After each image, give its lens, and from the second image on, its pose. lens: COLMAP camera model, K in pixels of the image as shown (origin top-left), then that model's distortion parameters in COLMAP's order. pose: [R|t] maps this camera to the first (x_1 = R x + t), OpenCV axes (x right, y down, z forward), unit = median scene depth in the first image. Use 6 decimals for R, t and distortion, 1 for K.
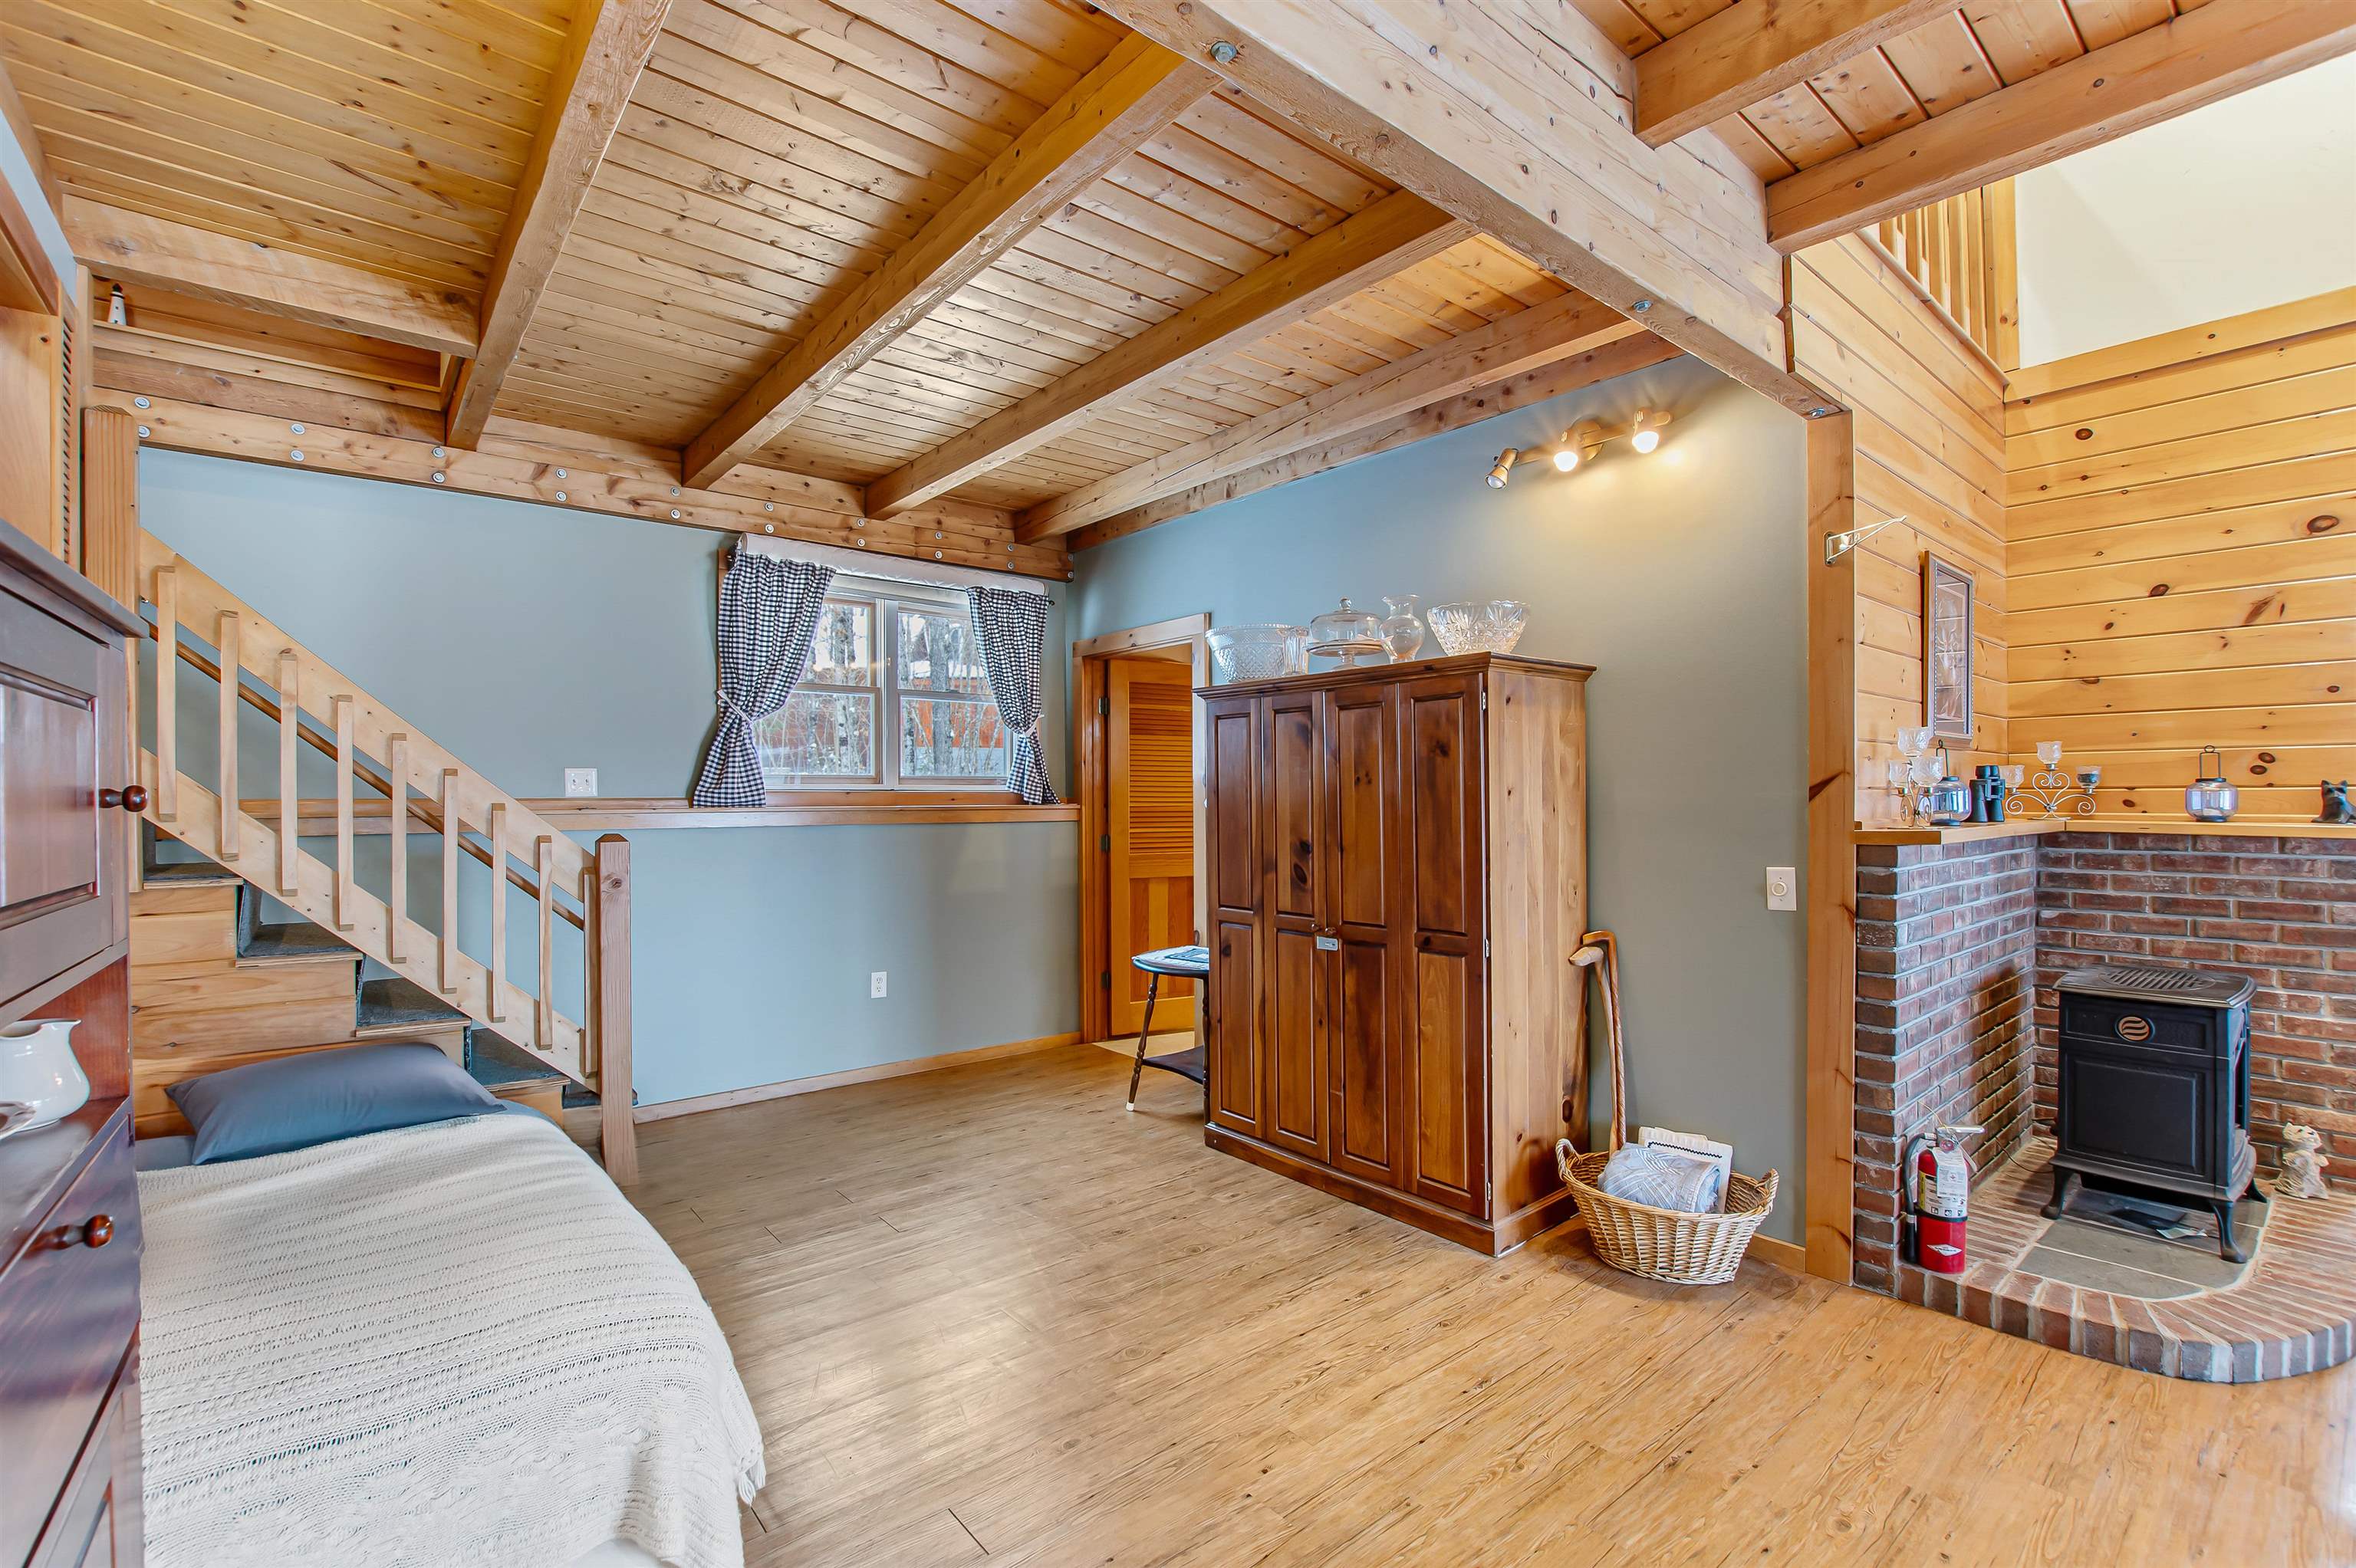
lens RADIAL K [[1041.1, 0, 1188.7], [0, 1041.1, 788.3], [0, 0, 1]] dist [-0.025058, 0.004895]
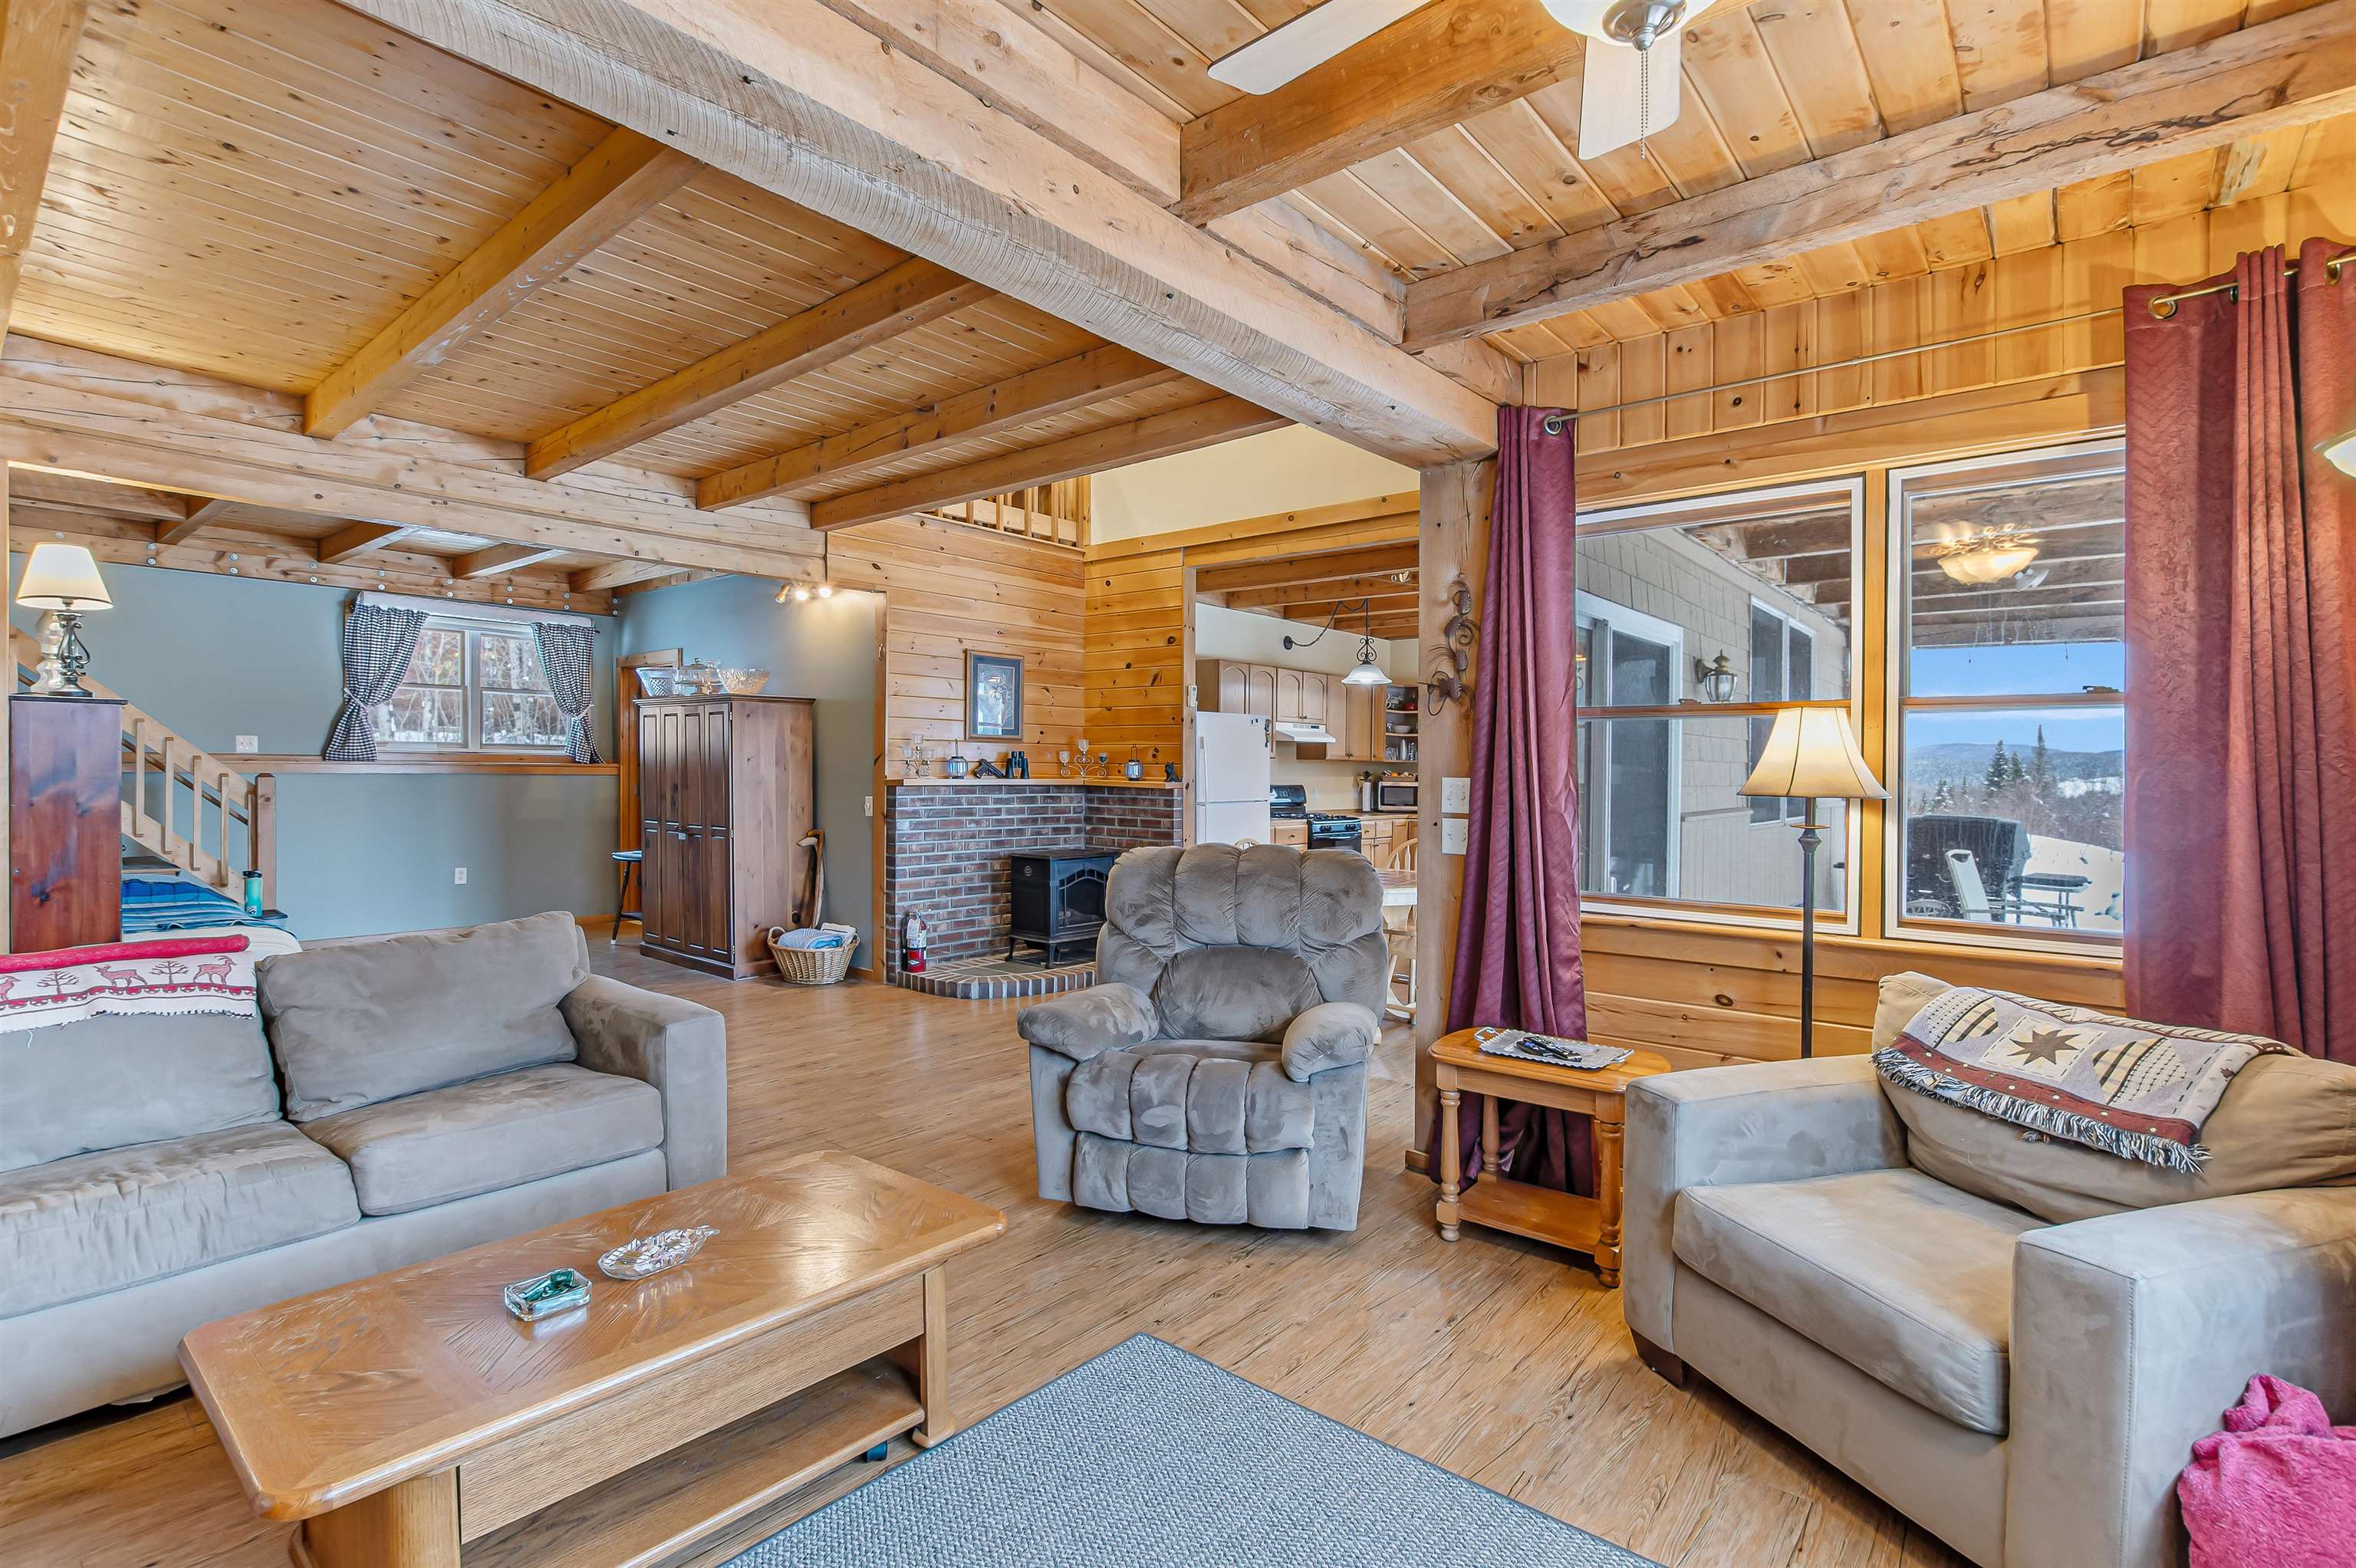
lens RADIAL K [[1088.9, 0, 1190.4], [0, 1088.9, 779.5], [0, 0, 1]] dist [-0.017652, 0.000023]
pose [[0.982391, 0.015929, 0.186154, 0.685545], [-0.019527, 0.999656, 0.017514, -0.010592], [-0.185811, -0.020841, 0.982364, -1.155399]]
